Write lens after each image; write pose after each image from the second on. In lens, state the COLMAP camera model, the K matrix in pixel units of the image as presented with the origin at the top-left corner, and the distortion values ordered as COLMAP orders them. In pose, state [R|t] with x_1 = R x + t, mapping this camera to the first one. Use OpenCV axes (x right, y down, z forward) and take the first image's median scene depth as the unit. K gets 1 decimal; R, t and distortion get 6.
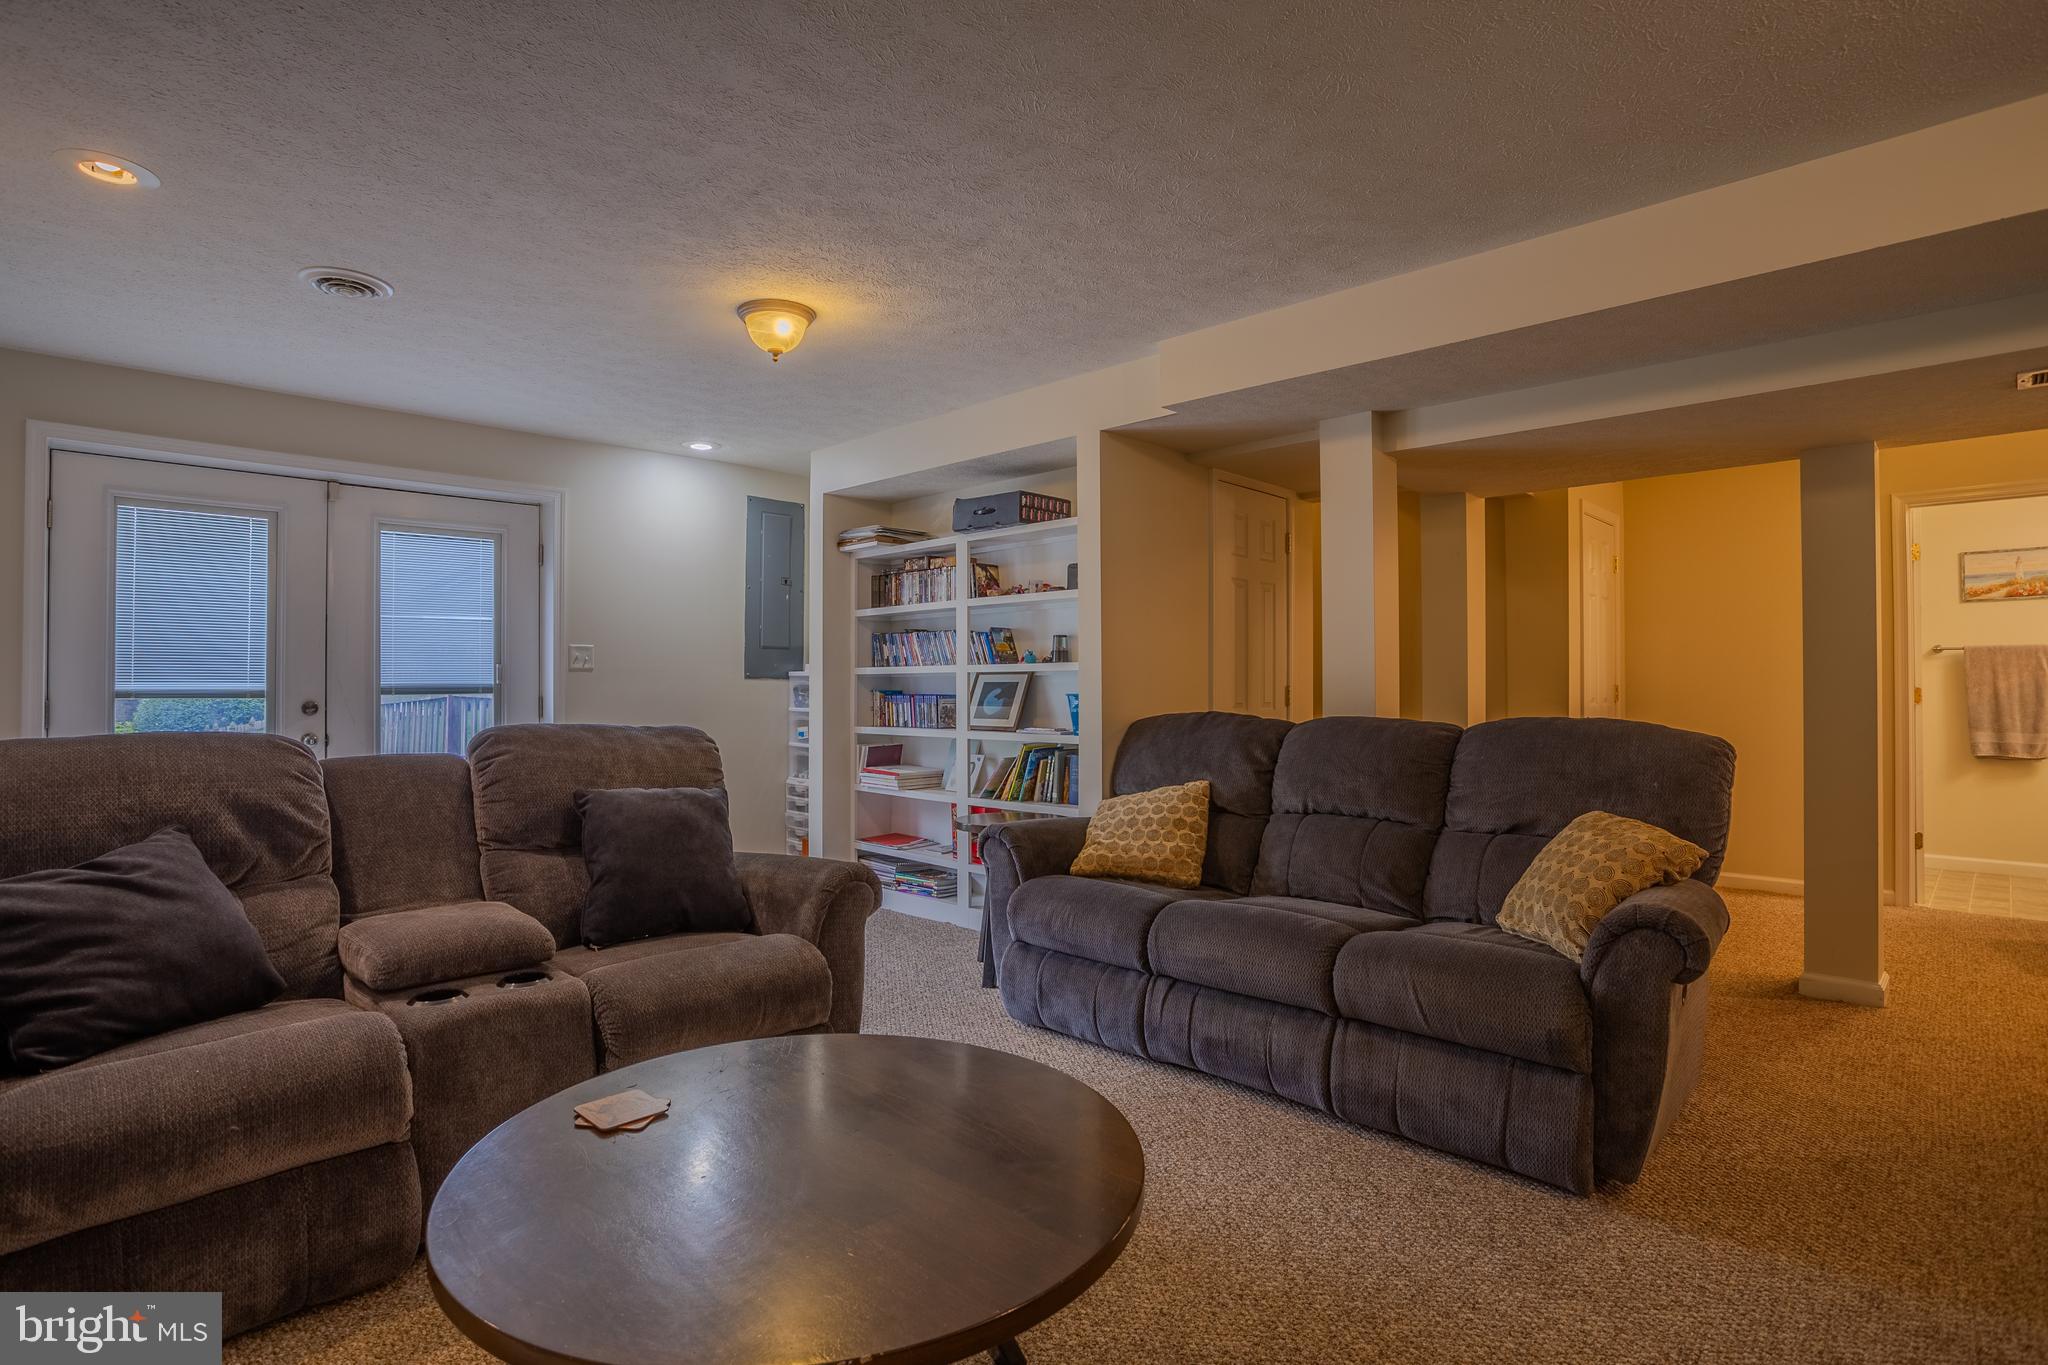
lens RADIAL K [[1002.8, 0, 1027.1], [0, 1002.8, 671.4], [0, 0, 1]] dist [-0.078408, 0.028126]
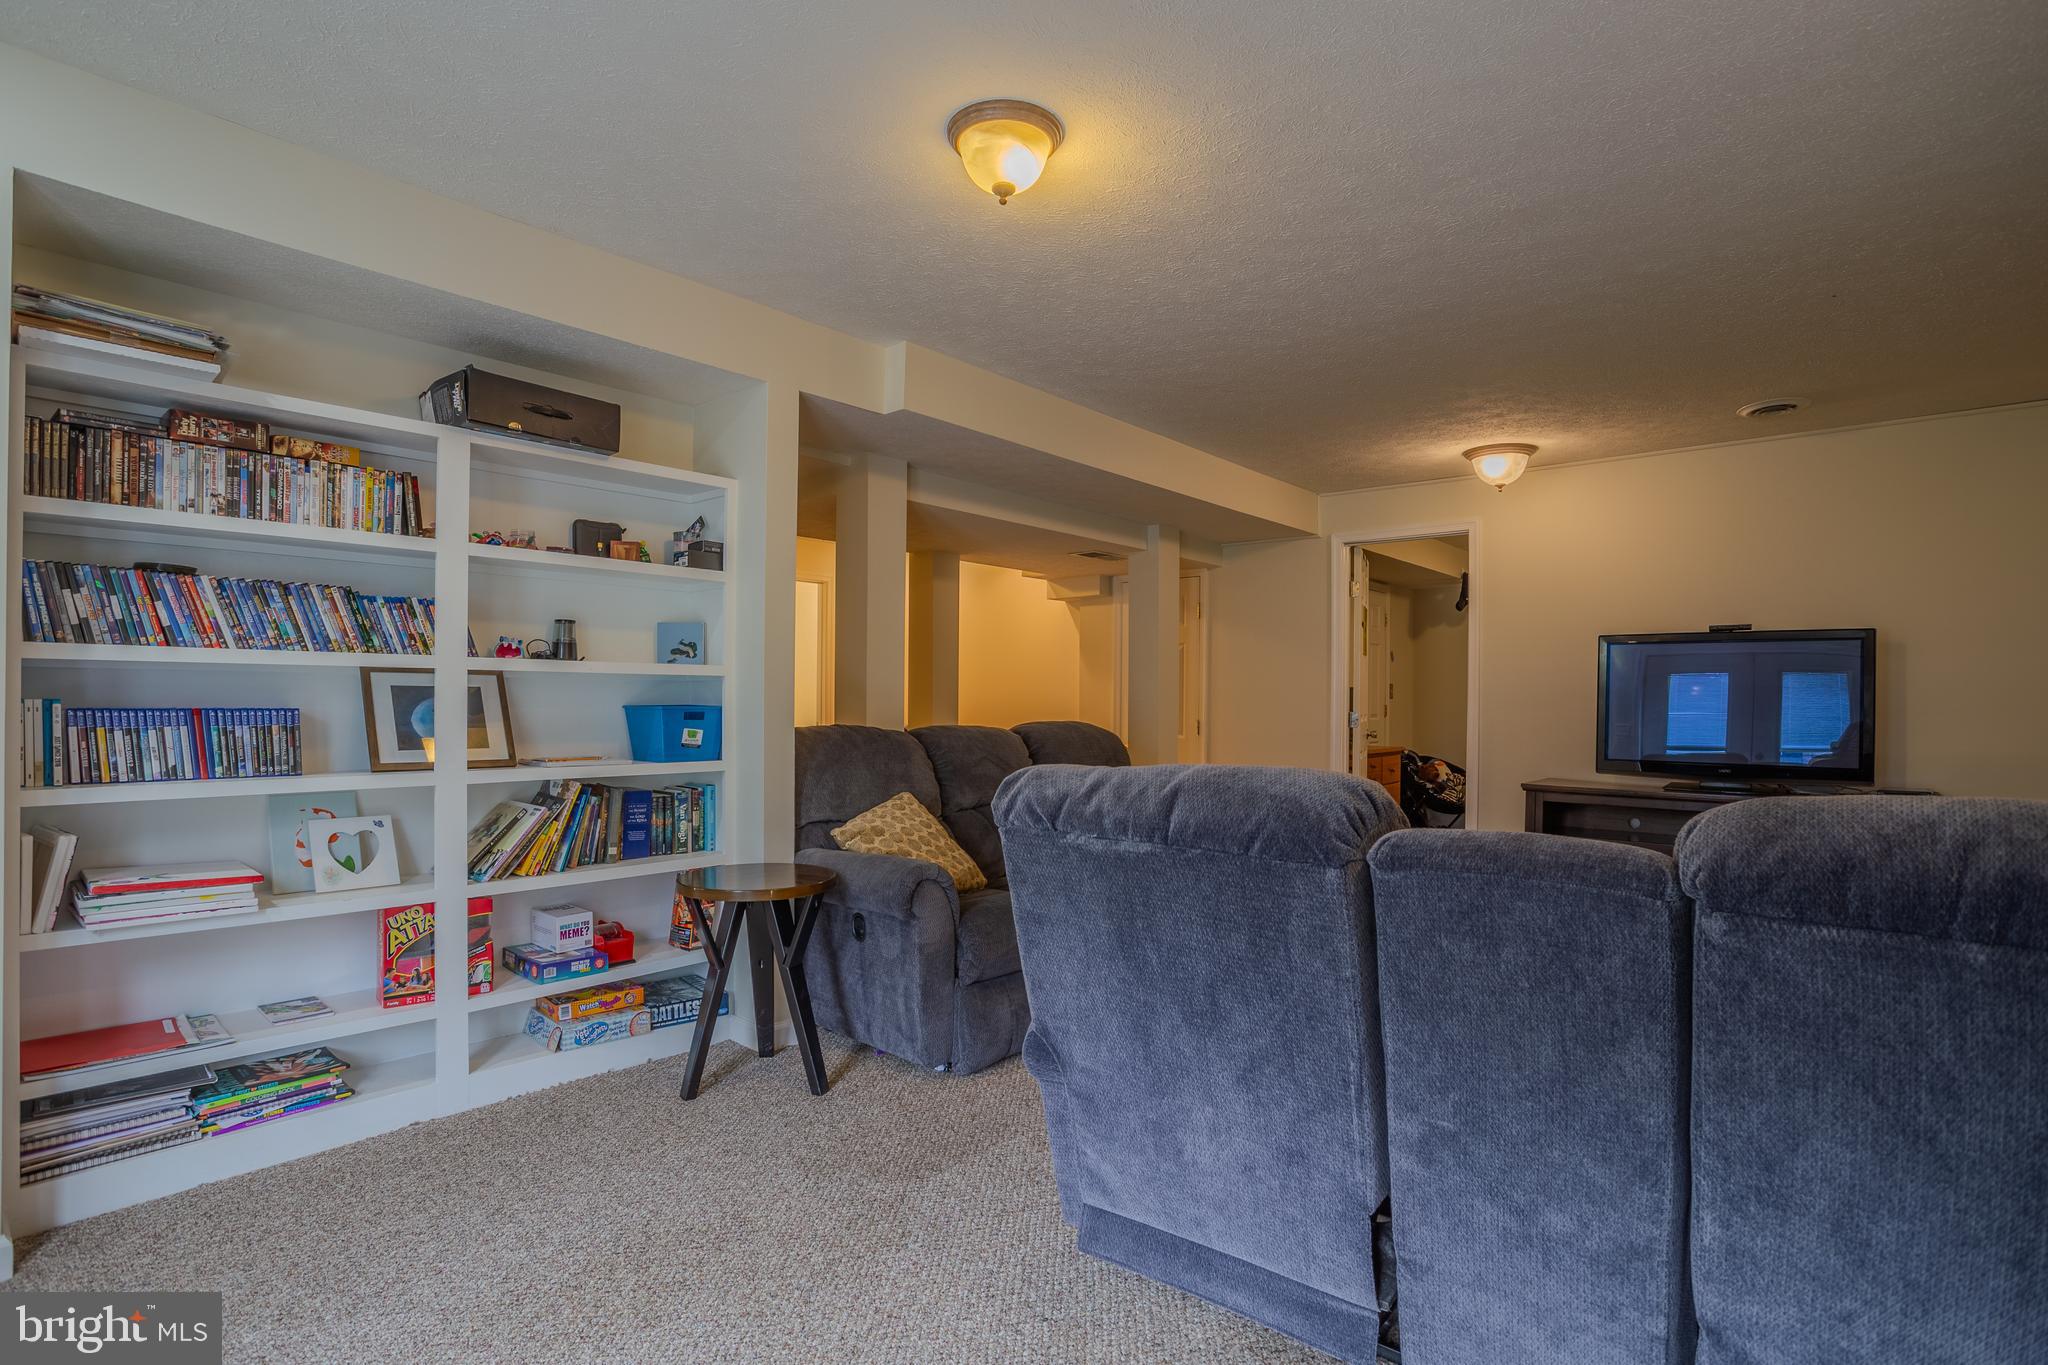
lens RADIAL K [[1008.9, 0, 1024.5], [0, 1008.9, 690.1], [0, 0, 1]] dist [-0.091819, 0.048246]
pose [[-0.038869, 0.013754, 0.999150, -0.721072], [-0.019681, 0.999701, -0.014527, 0.017018], [-0.999050, -0.020229, -0.038587, 0.794530]]
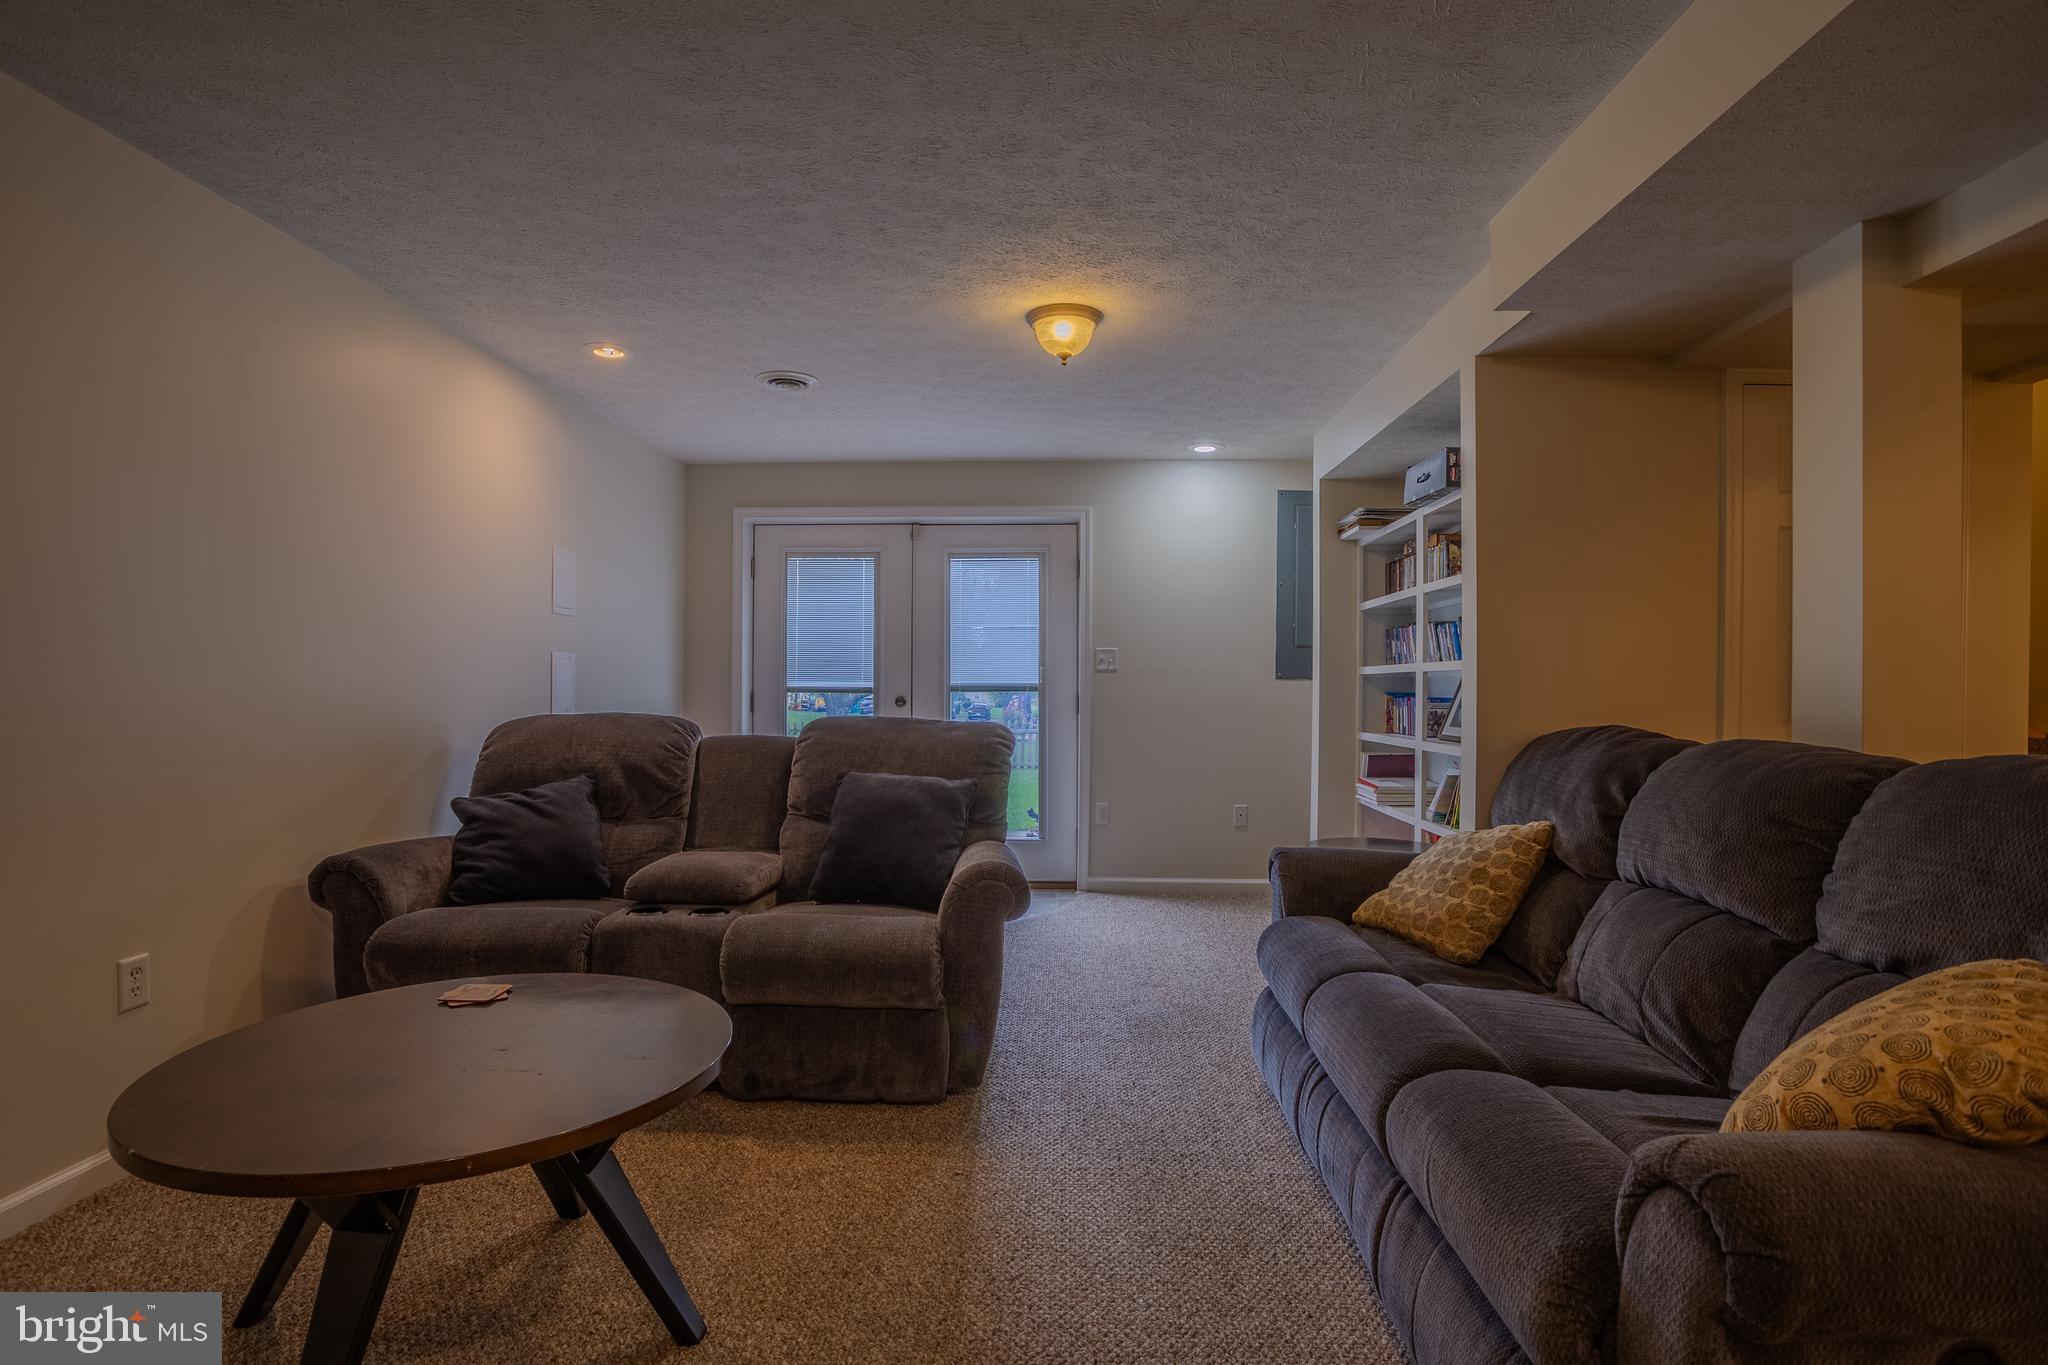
lens RADIAL K [[1008.9, 0, 1024.5], [0, 1008.9, 690.1], [0, 0, 1]] dist [-0.091819, 0.048246]
pose [[0.683501, 0.008347, -0.729902, 0.369393], [0.003961, 0.999877, 0.015144, 0.002879], [0.729939, -0.013242, 0.683384, 0.211259]]
